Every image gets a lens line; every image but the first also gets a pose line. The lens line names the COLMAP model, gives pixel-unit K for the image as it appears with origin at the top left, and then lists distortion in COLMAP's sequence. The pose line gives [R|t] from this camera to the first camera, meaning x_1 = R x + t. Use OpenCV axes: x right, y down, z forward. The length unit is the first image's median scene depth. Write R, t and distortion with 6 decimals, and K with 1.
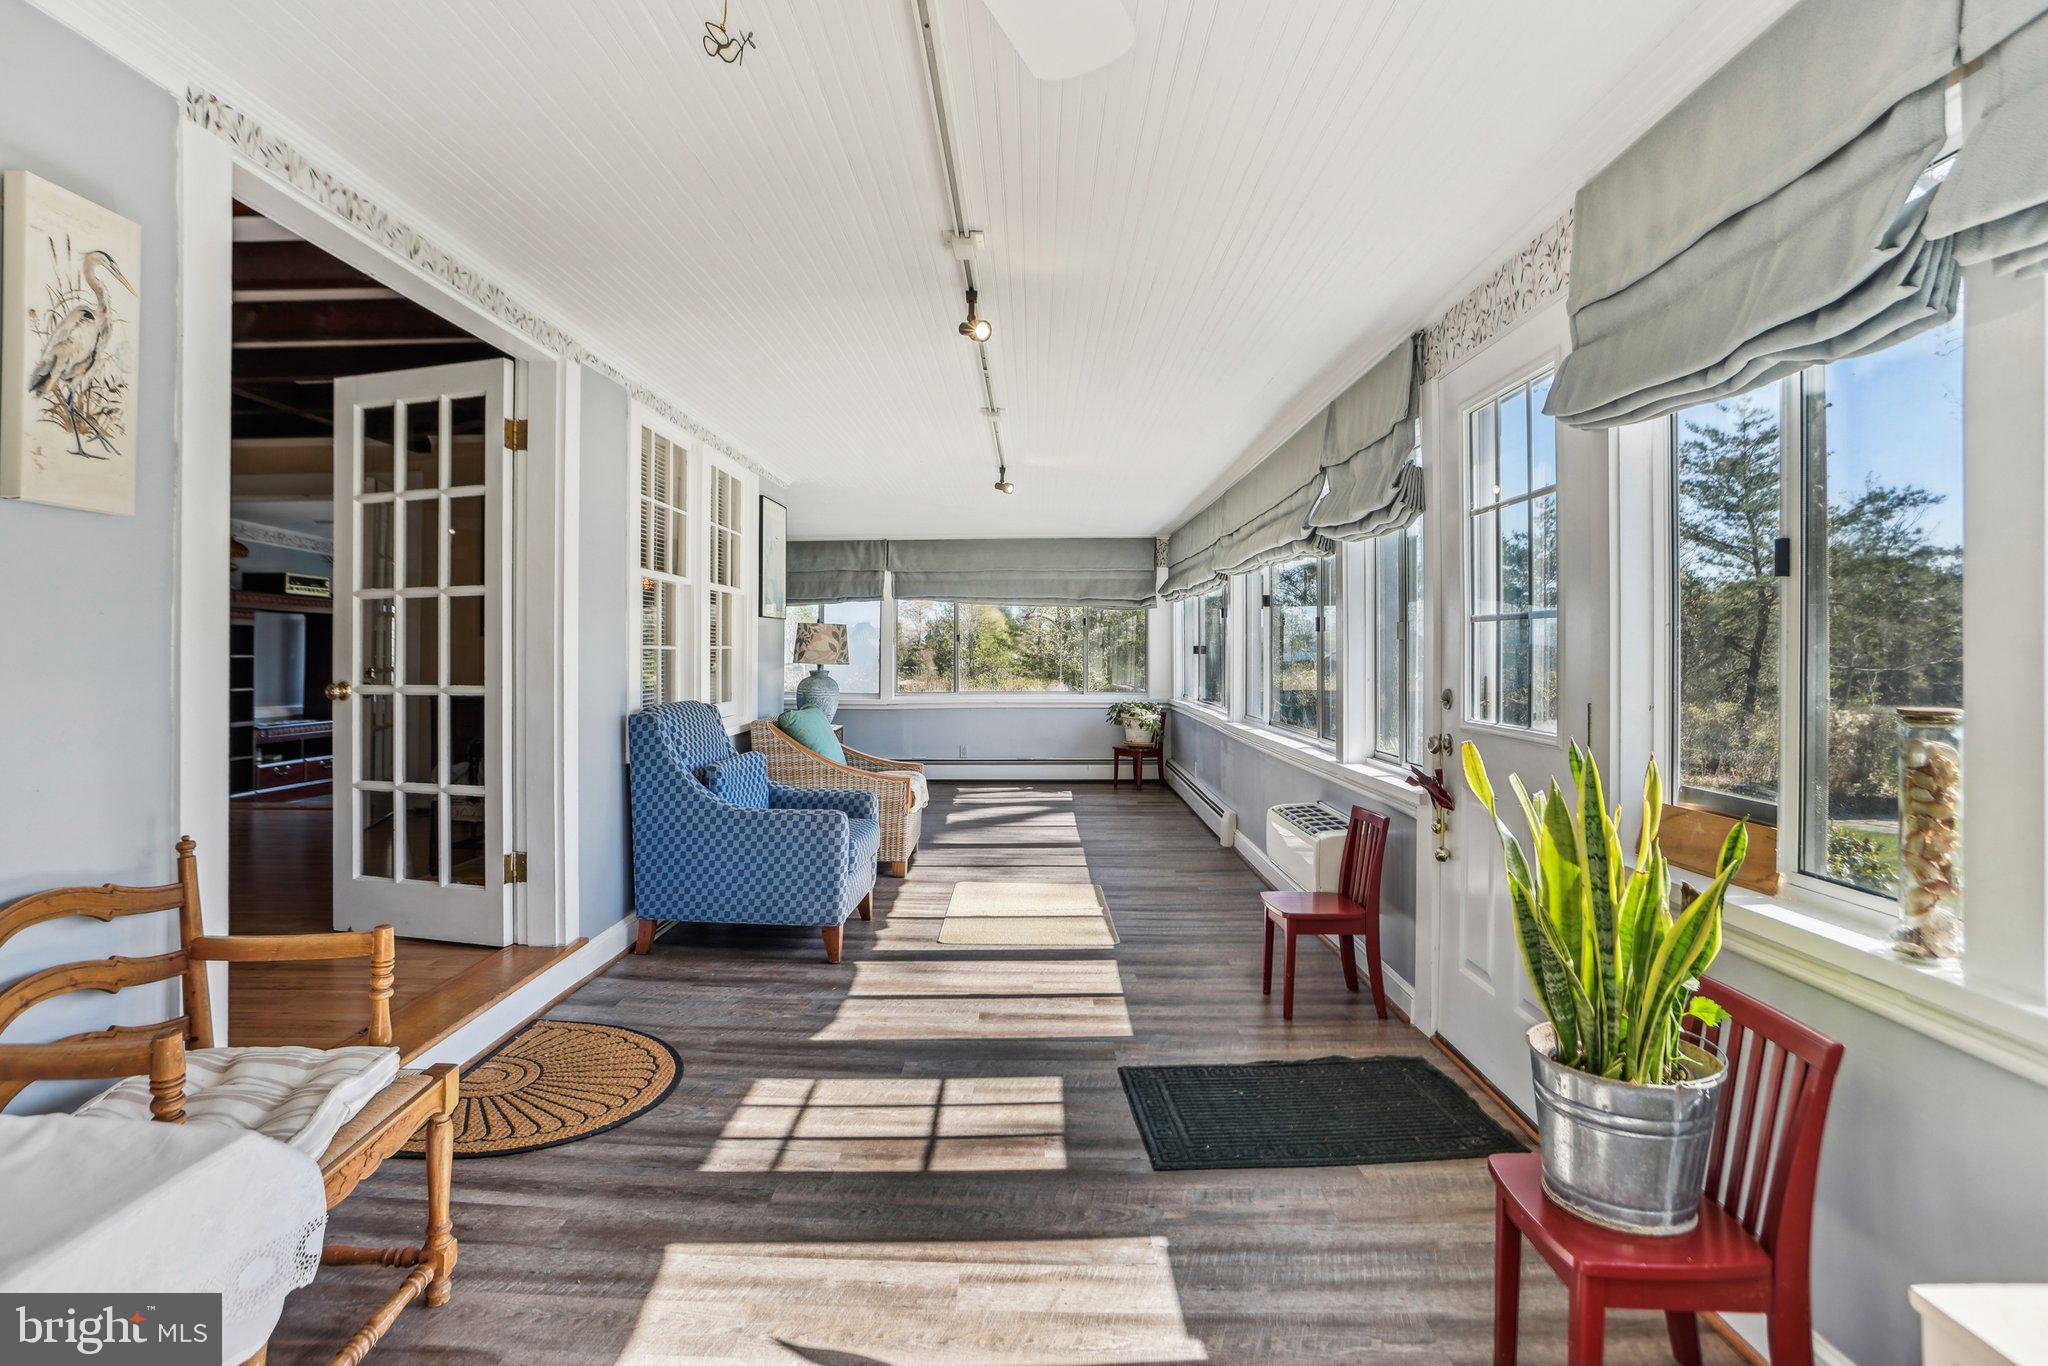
lens RADIAL K [[1056.6, 0, 1022.6], [0, 1056.6, 675.1], [0, 0, 1]] dist [-0.043981, 0.007946]
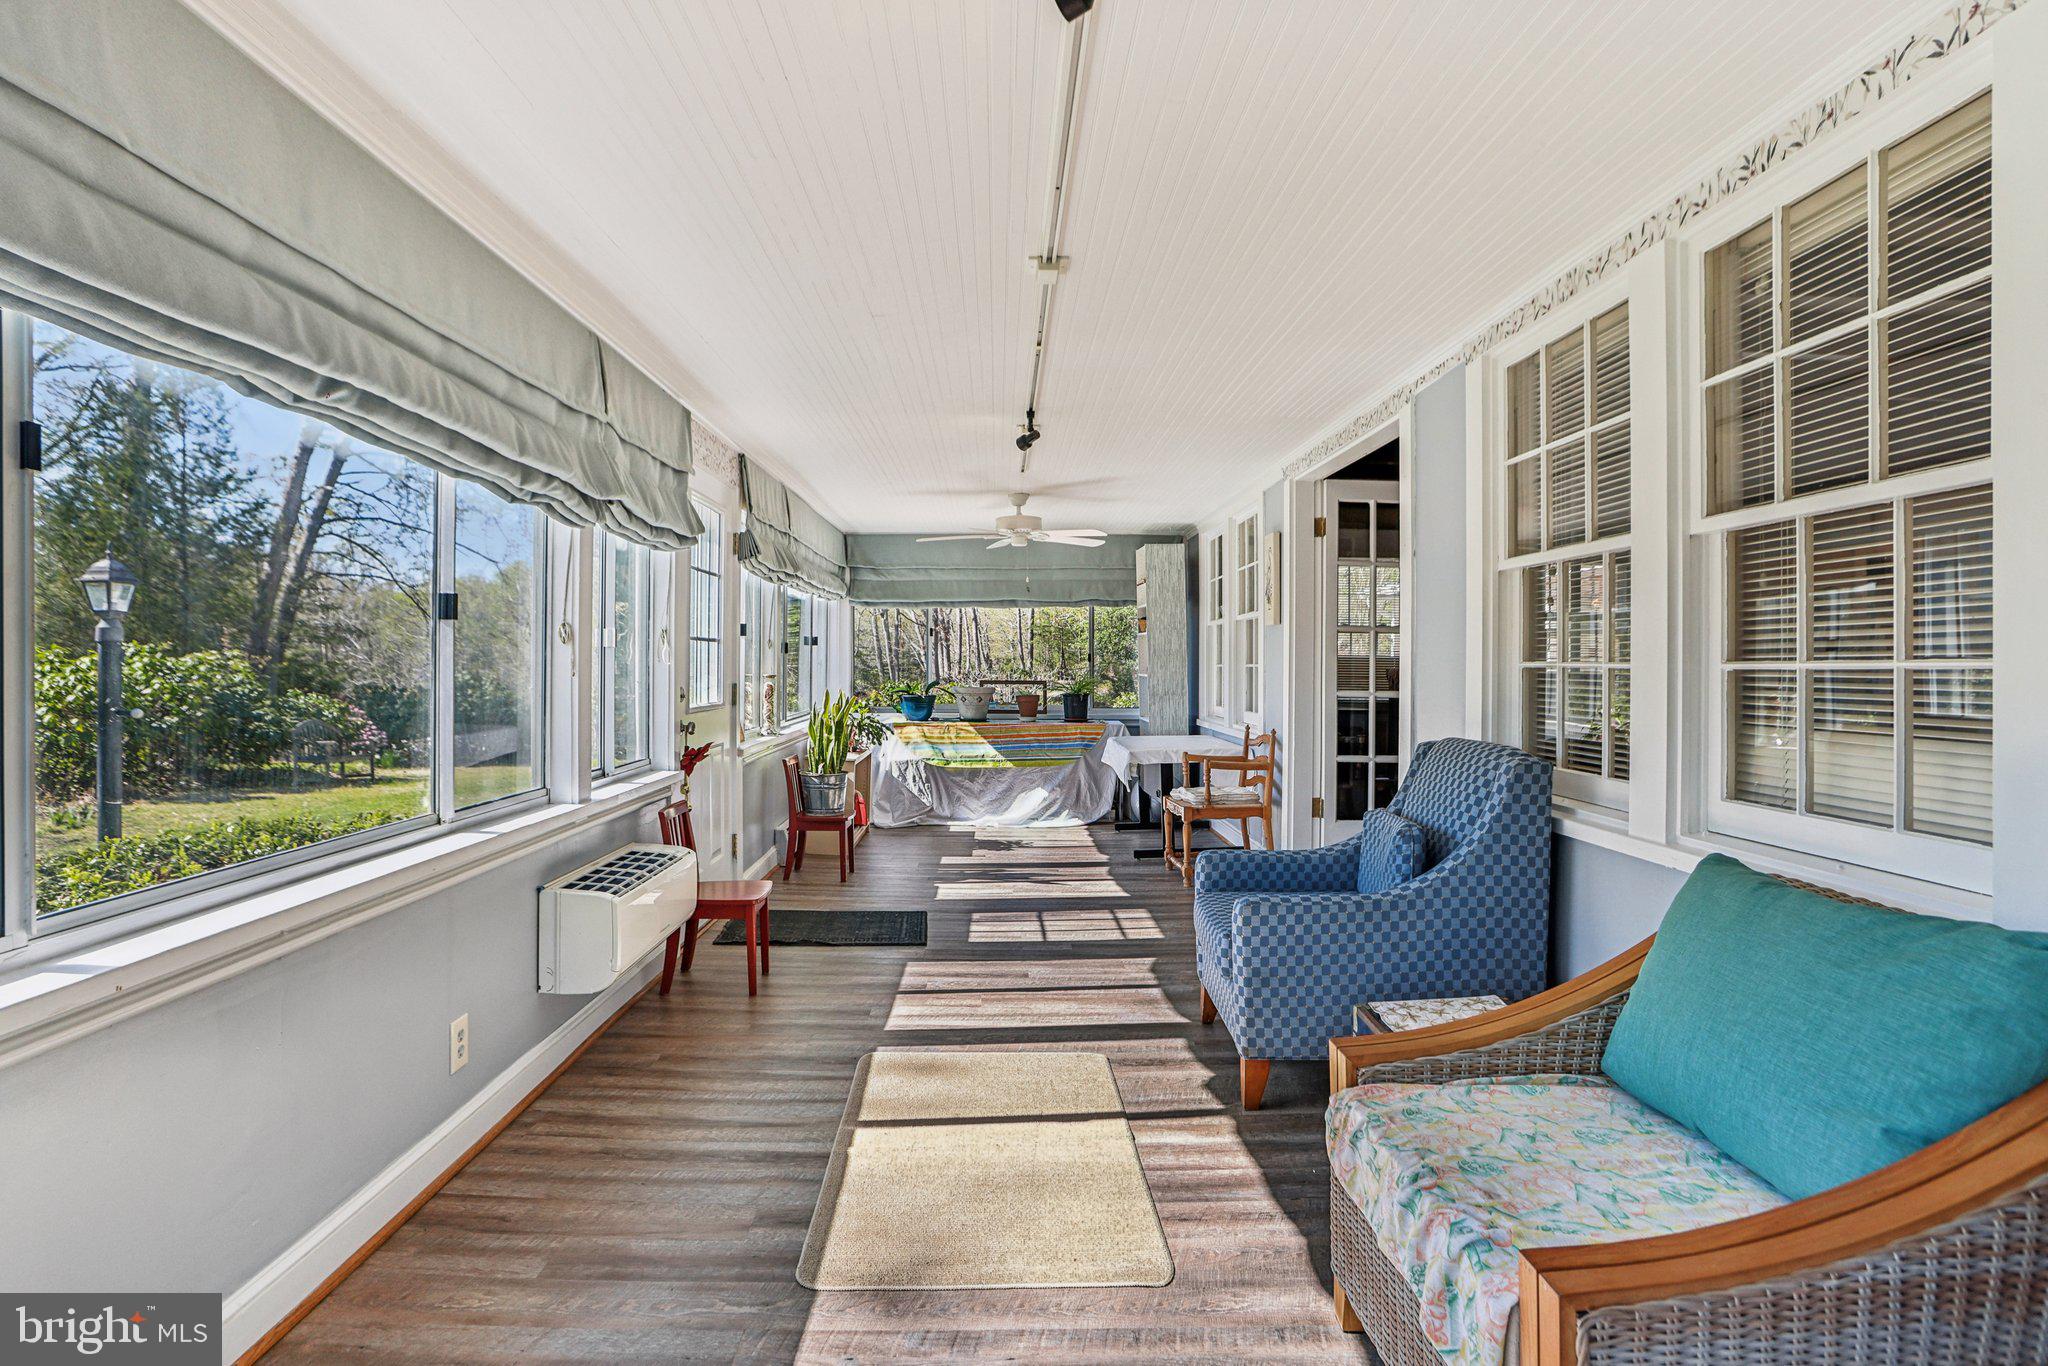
lens RADIAL K [[1056.6, 0, 1024.6], [0, 1056.6, 681.9], [0, 0, 1]] dist [-0.043981, 0.007946]
pose [[-0.999644, -0.012953, -0.023333, -0.004028], [-0.013055, 0.999906, 0.004215, -0.004970], [0.023276, 0.004518, -0.999719, 2.157928]]
